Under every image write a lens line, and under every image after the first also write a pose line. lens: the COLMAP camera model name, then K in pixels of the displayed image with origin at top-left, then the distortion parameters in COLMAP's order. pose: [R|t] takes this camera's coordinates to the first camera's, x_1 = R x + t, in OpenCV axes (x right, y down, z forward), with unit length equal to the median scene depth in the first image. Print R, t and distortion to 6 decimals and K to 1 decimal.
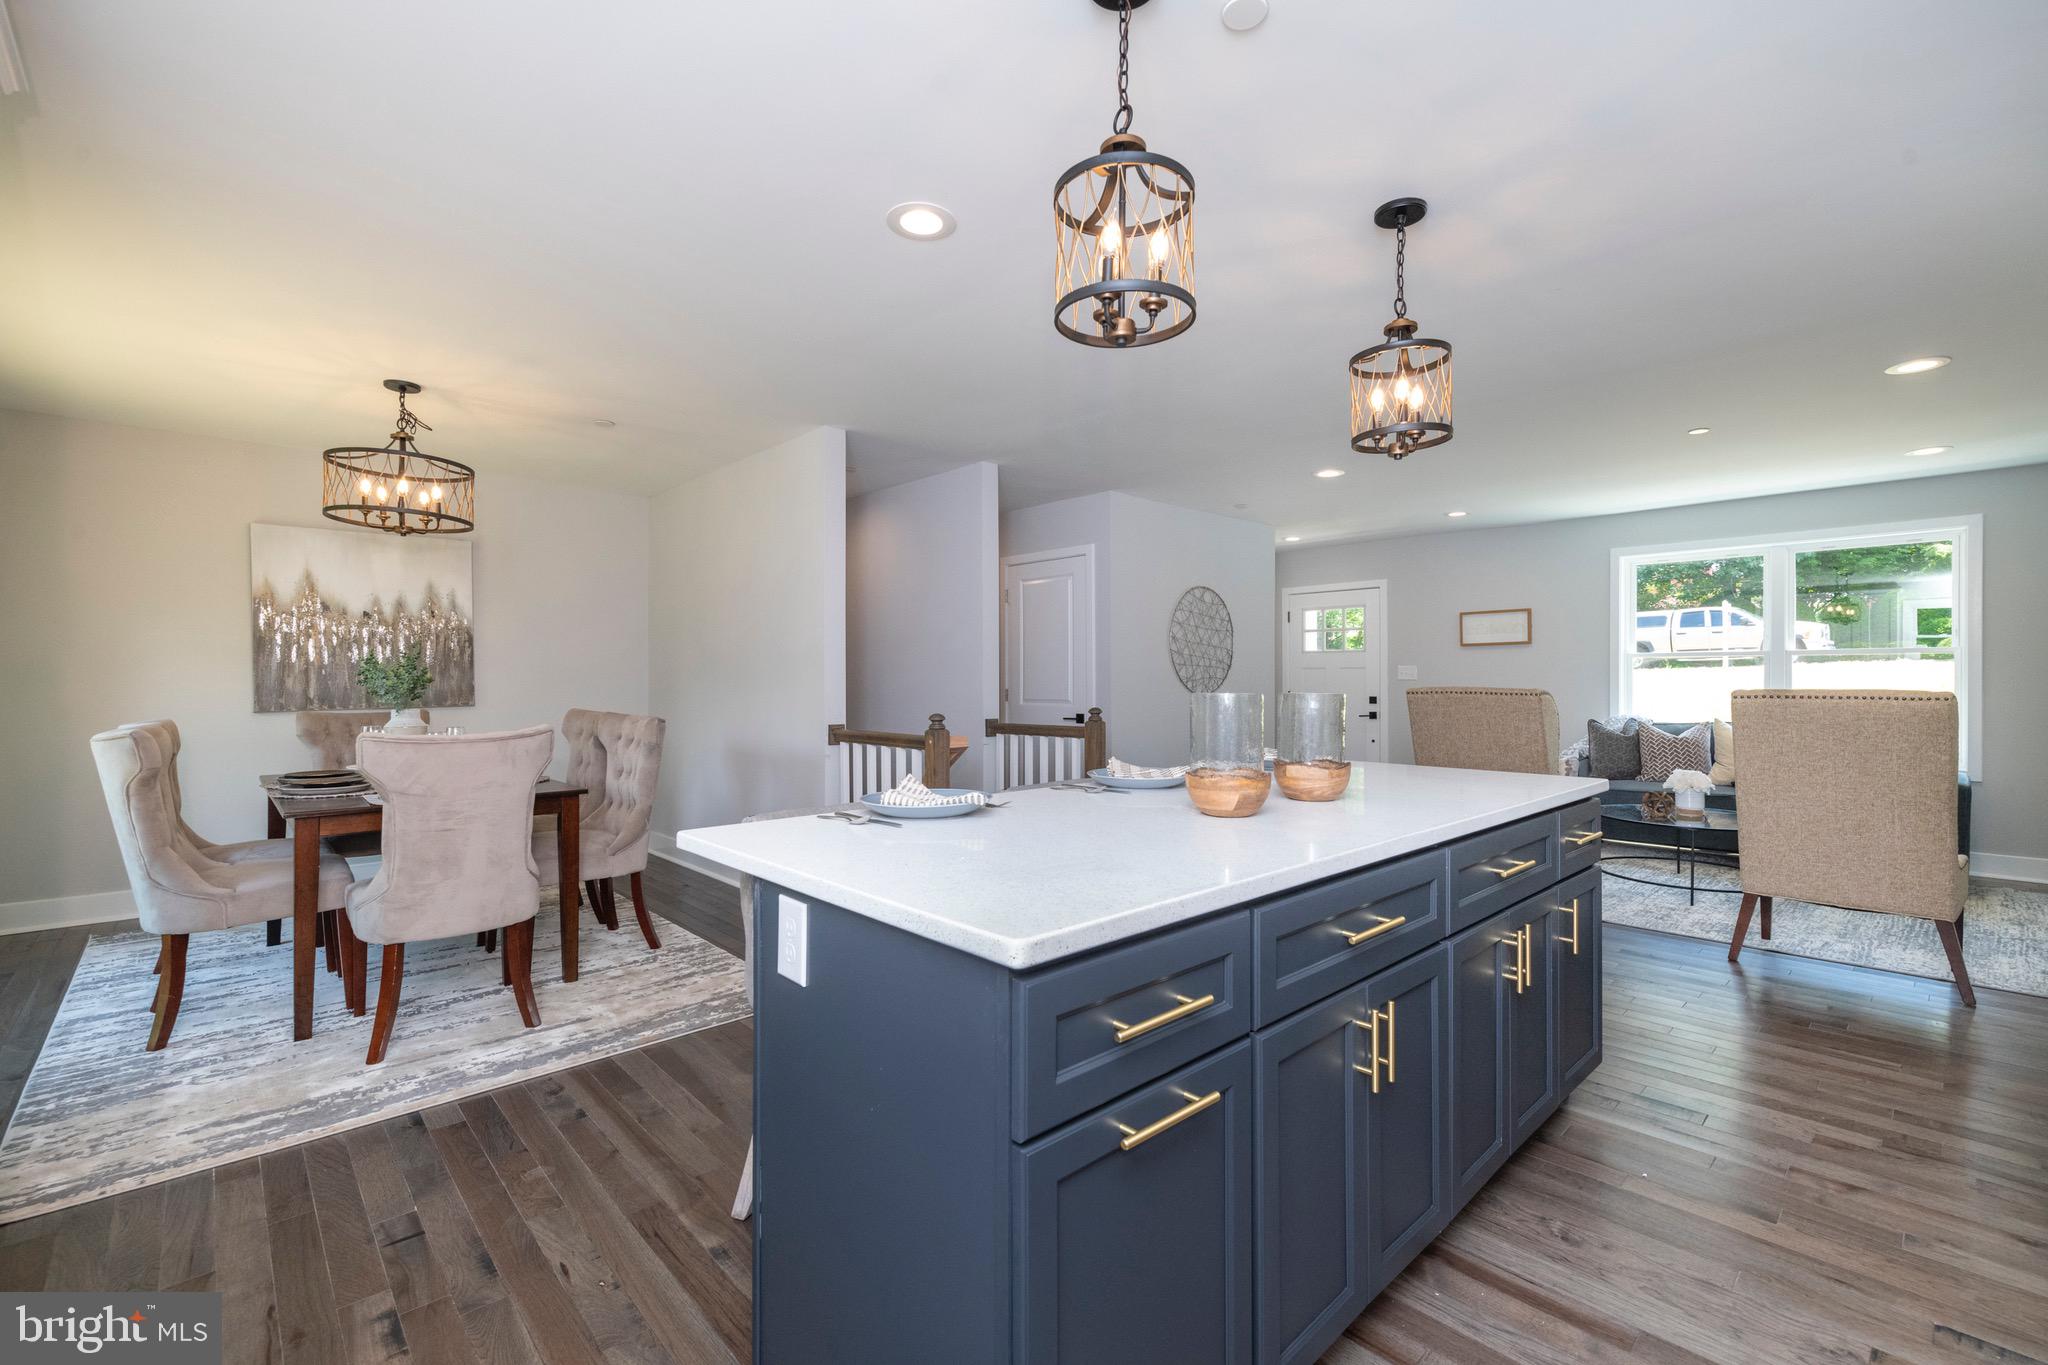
lens RADIAL K [[870.1, 0, 1027.5], [0, 870.1, 679.2], [0, 0, 1]] dist [0.017794, -0.009826]
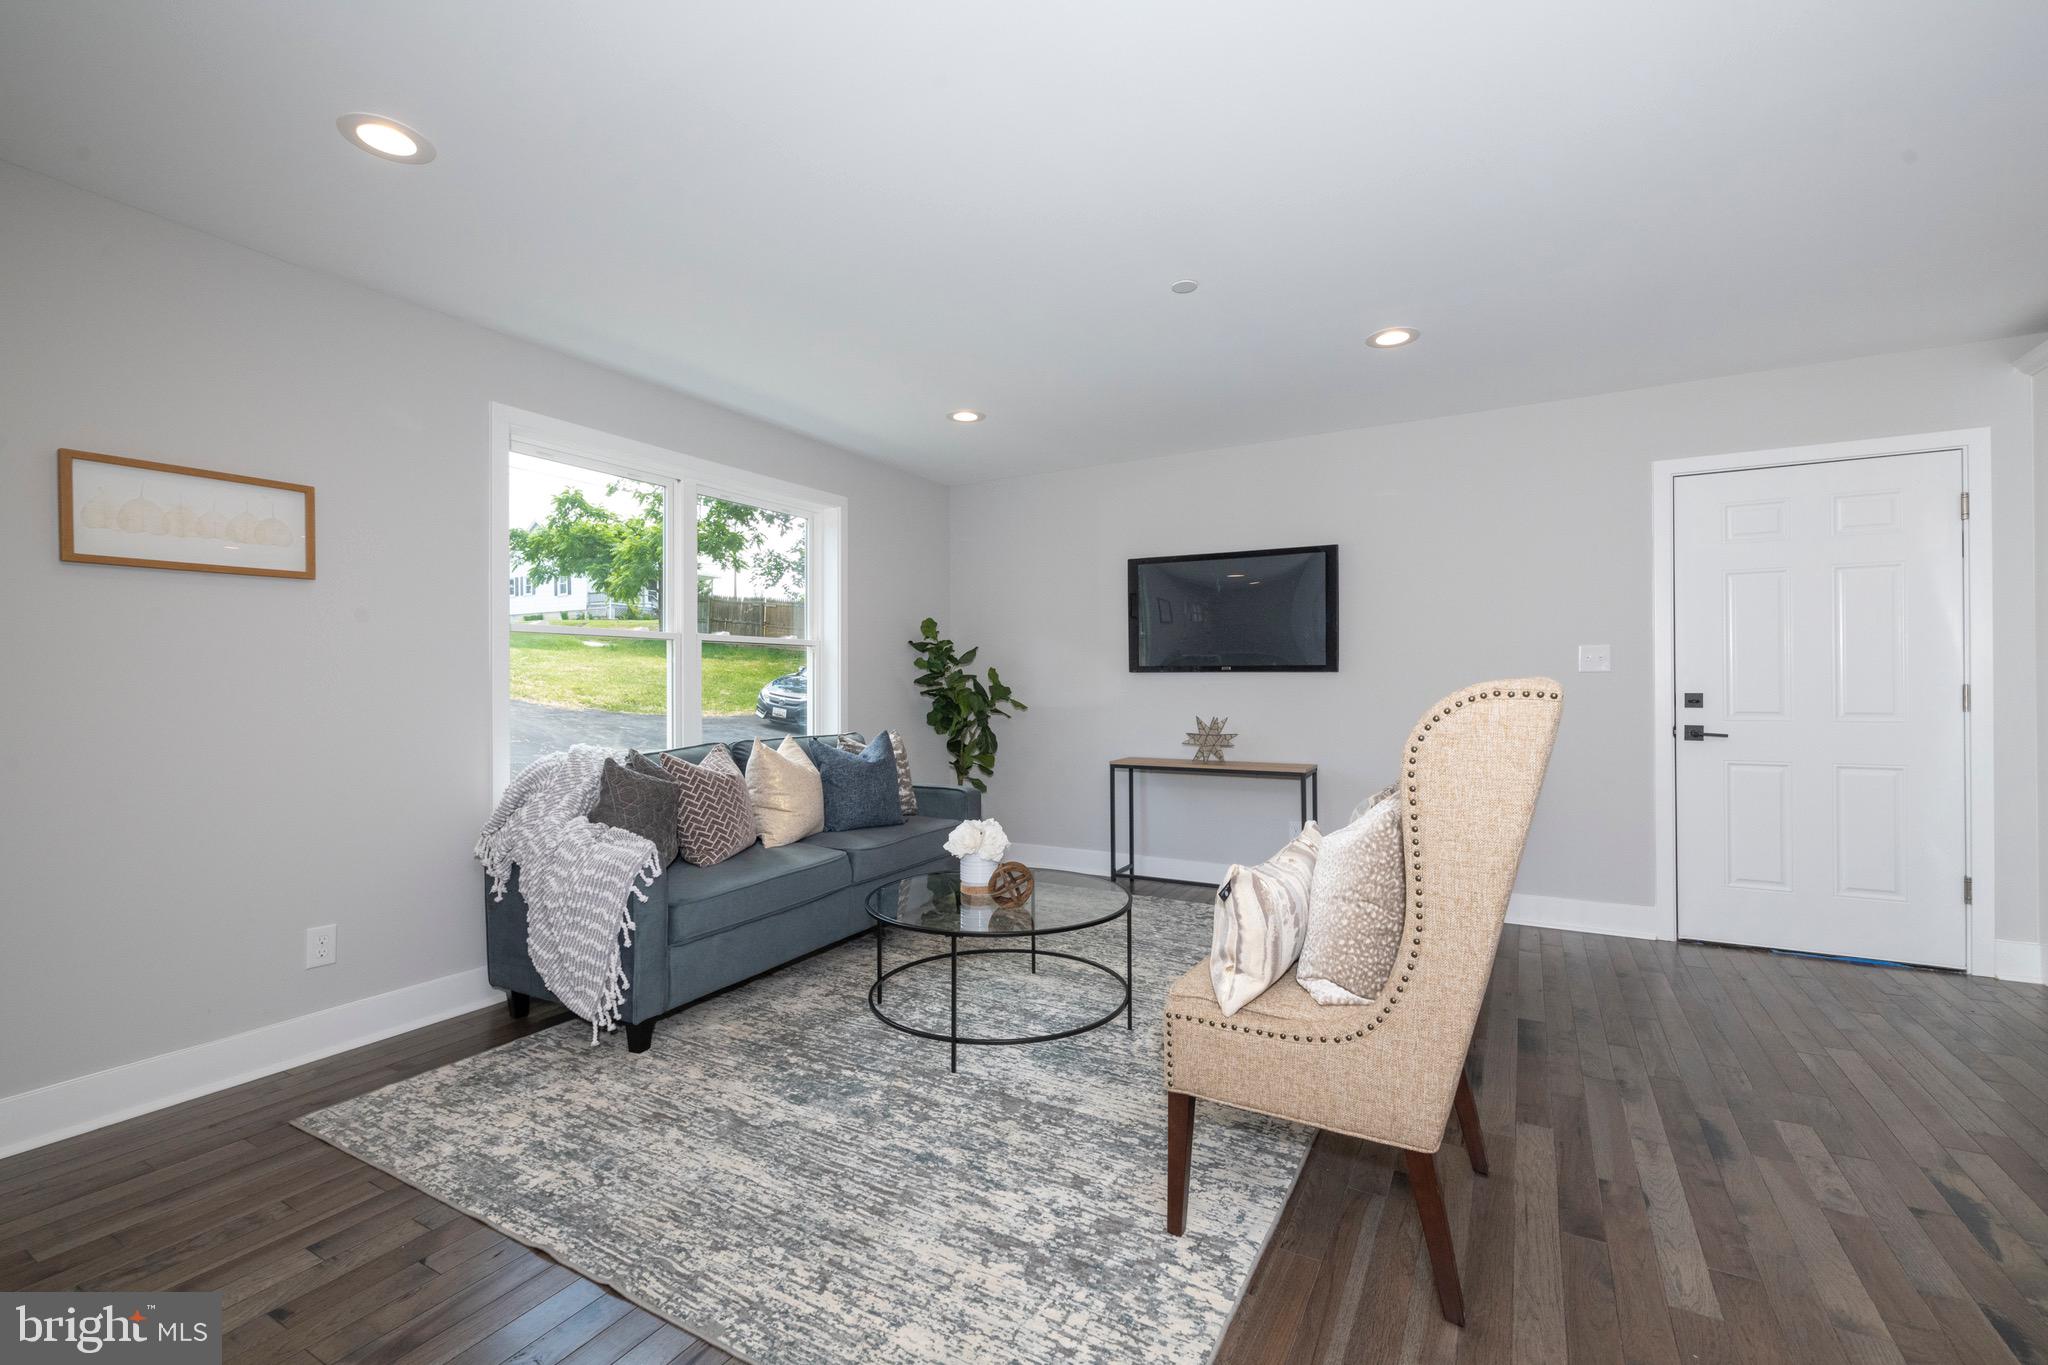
lens RADIAL K [[870.1, 0, 1027.5], [0, 870.1, 679.2], [0, 0, 1]] dist [0.017794, -0.009826]
pose [[-0.302458, 0.005575, 0.953146, 0.162708], [0.004127, 0.999981, -0.004540, 0.008210], [-0.953154, 0.002561, -0.302475, 1.131406]]
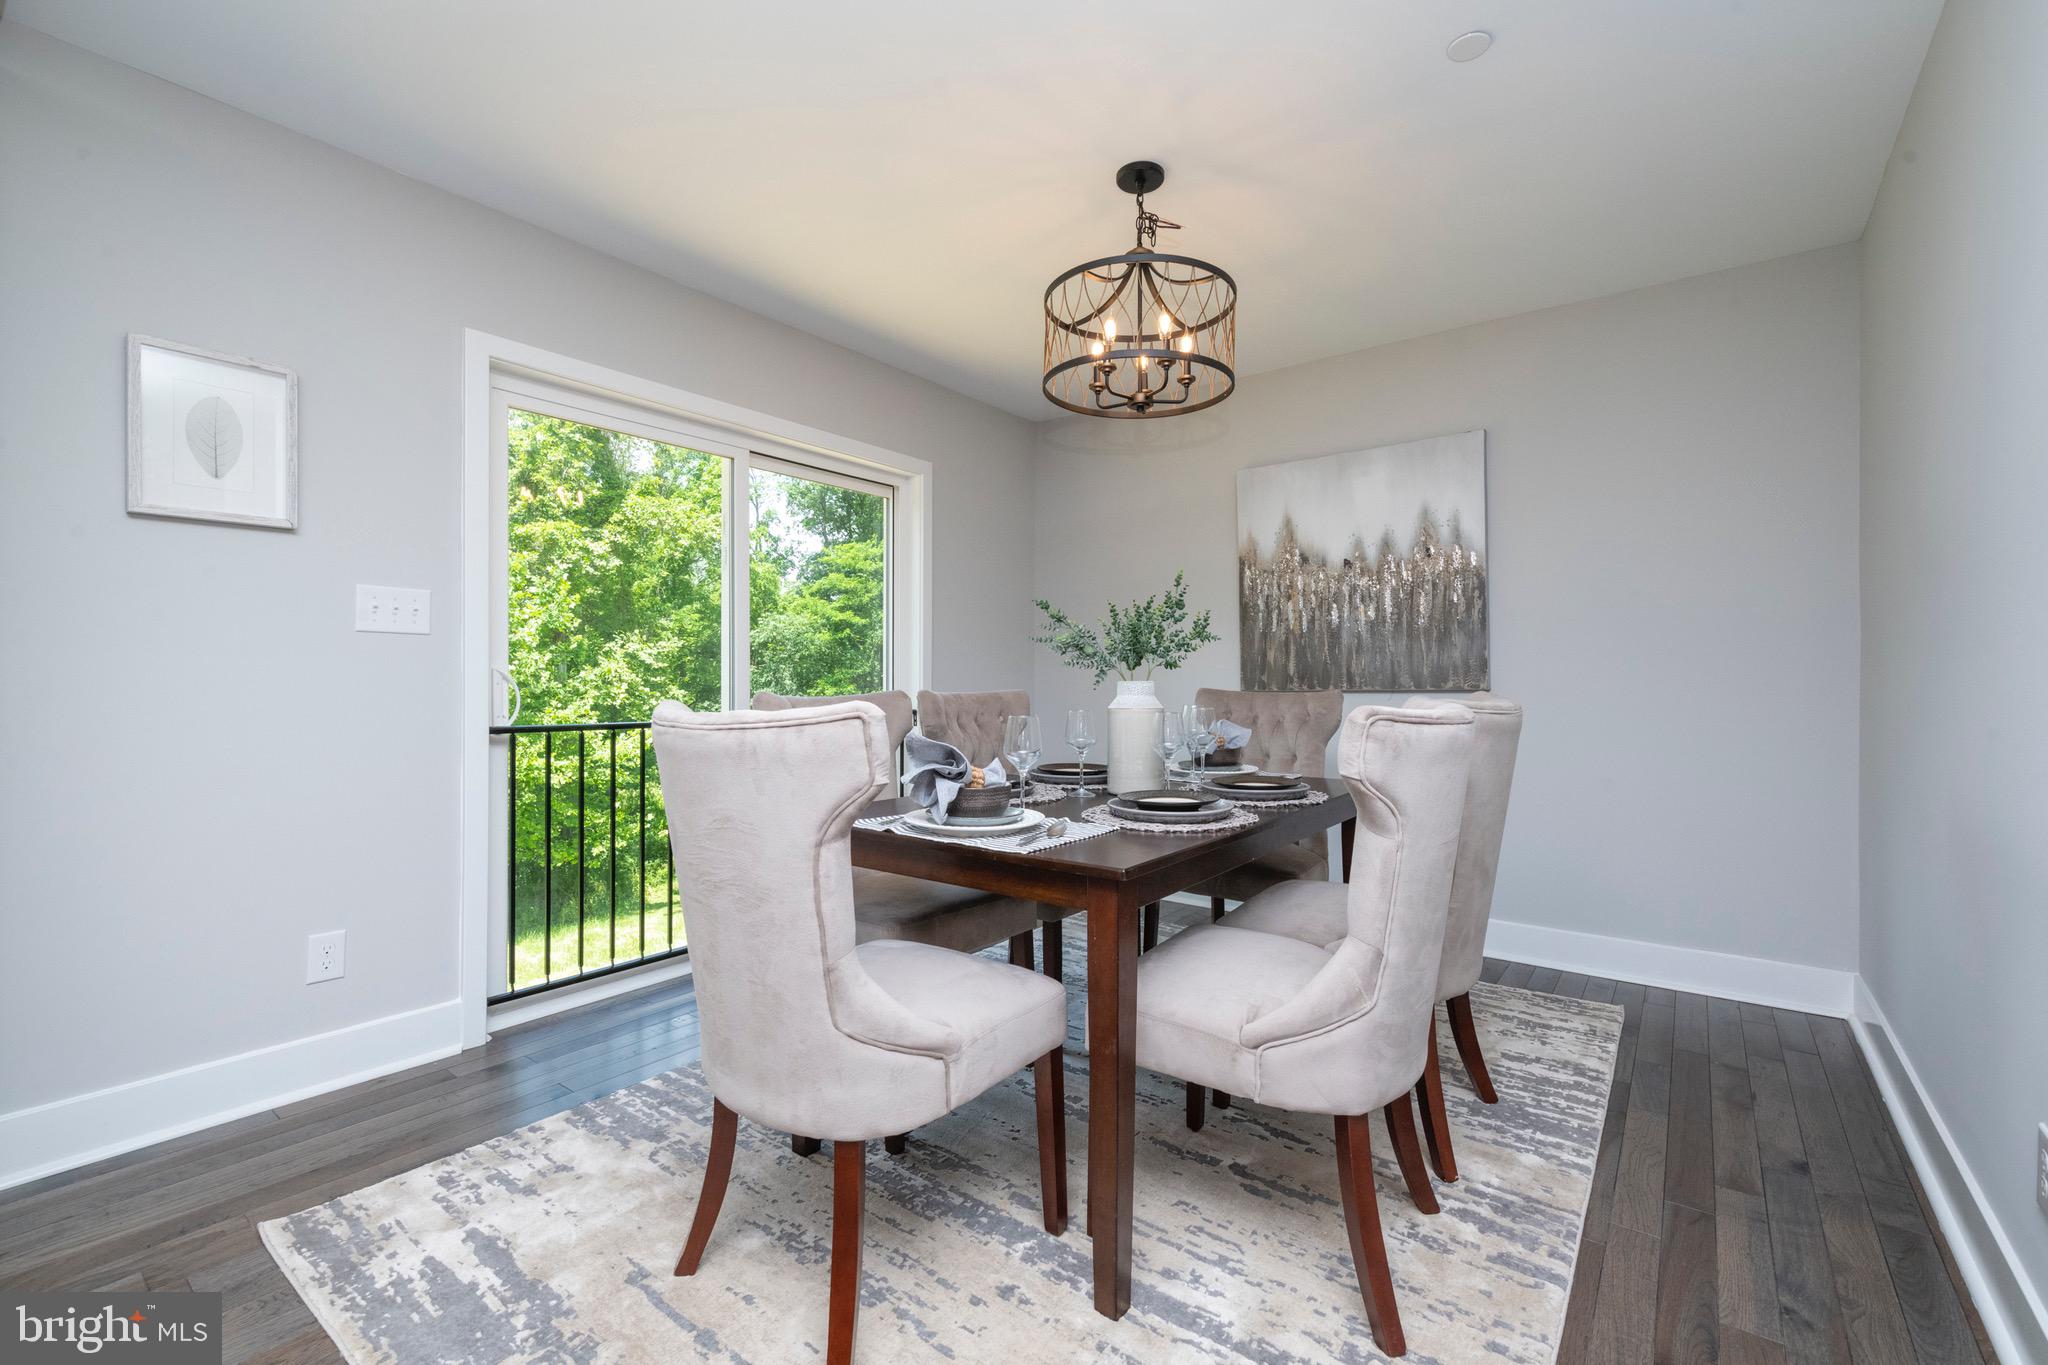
lens RADIAL K [[870.1, 0, 1027.5], [0, 870.1, 679.2], [0, 0, 1]] dist [0.017794, -0.009826]
pose [[0.168714, 0.001261, -0.985664, -0.069504], [-0.000376, 0.999999, 0.001215, 0.022992], [0.985665, 0.000166, 0.168714, 0.590945]]
